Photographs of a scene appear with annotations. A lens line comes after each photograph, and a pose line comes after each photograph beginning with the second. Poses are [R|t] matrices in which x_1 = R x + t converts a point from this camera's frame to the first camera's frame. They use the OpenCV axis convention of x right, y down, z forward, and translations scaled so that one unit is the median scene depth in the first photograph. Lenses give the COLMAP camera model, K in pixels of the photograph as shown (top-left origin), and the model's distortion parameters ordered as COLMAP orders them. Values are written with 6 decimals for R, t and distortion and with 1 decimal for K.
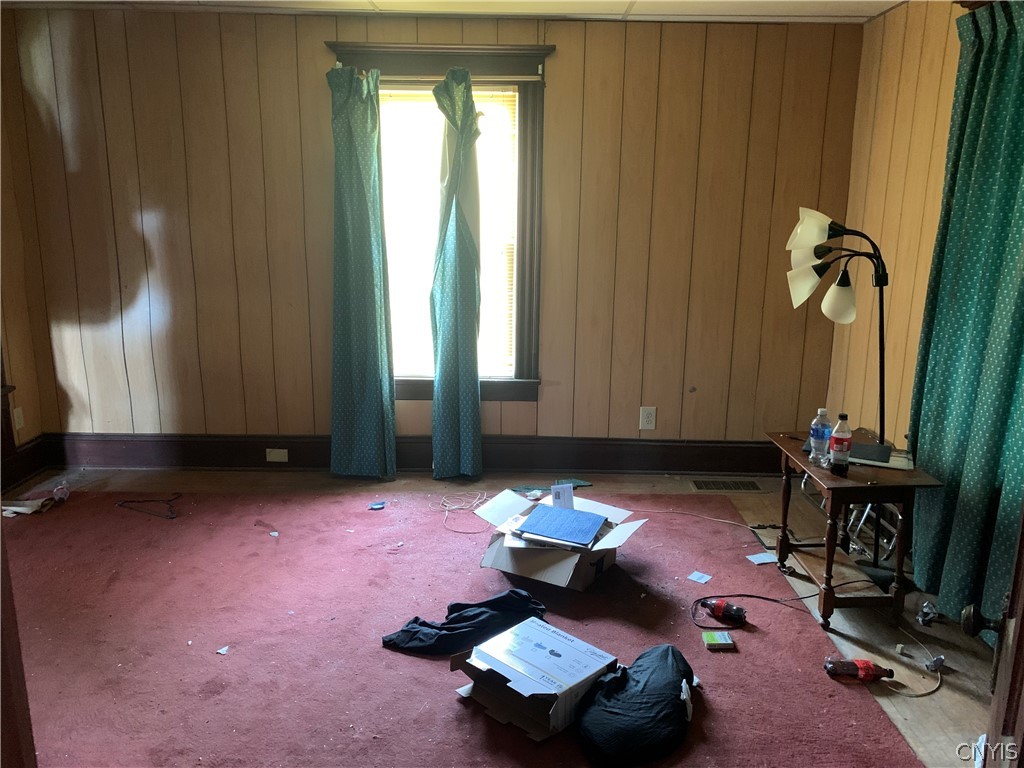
lens RADIAL K [[791.4, 0, 525.4], [0, 791.4, 378.7], [0, 0, 1]] dist [0.031199, -0.036594]
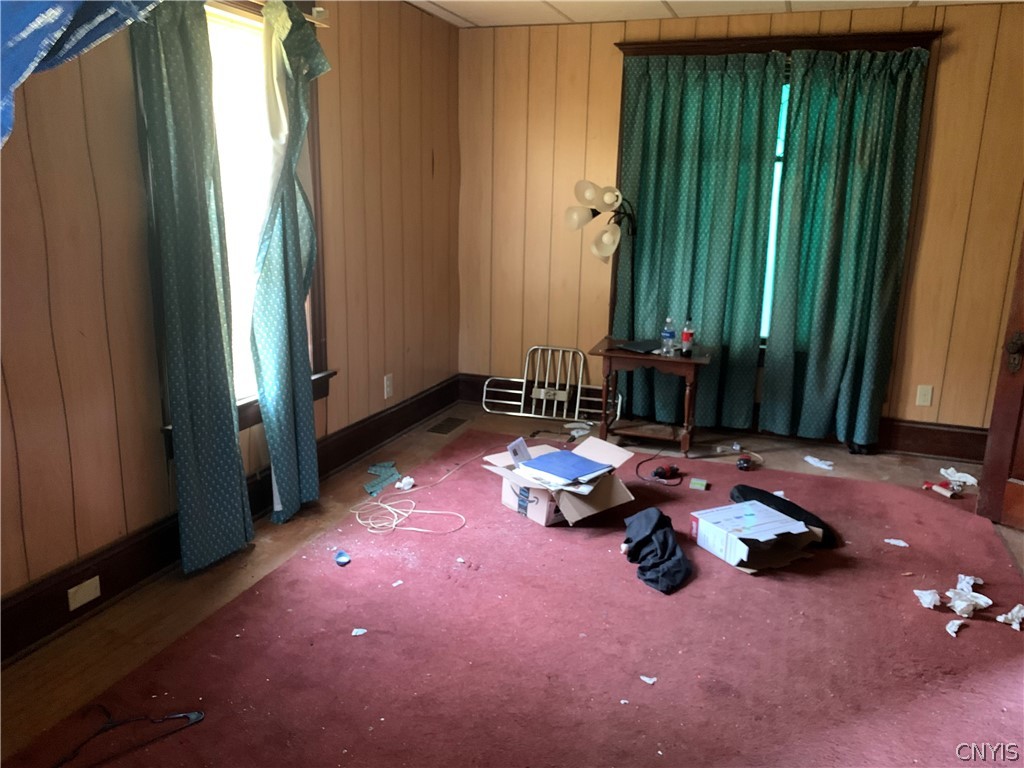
lens RADIAL K [[791.4, 0, 516.2], [0, 791.4, 387.0], [0, 0, 1]] dist [0.031199, -0.036594]
pose [[0.333710, -0.226497, 0.915061, -0.749494], [0.184761, 0.967594, 0.172120, -0.097578], [-0.924392, 0.111630, 0.364744, 0.503641]]
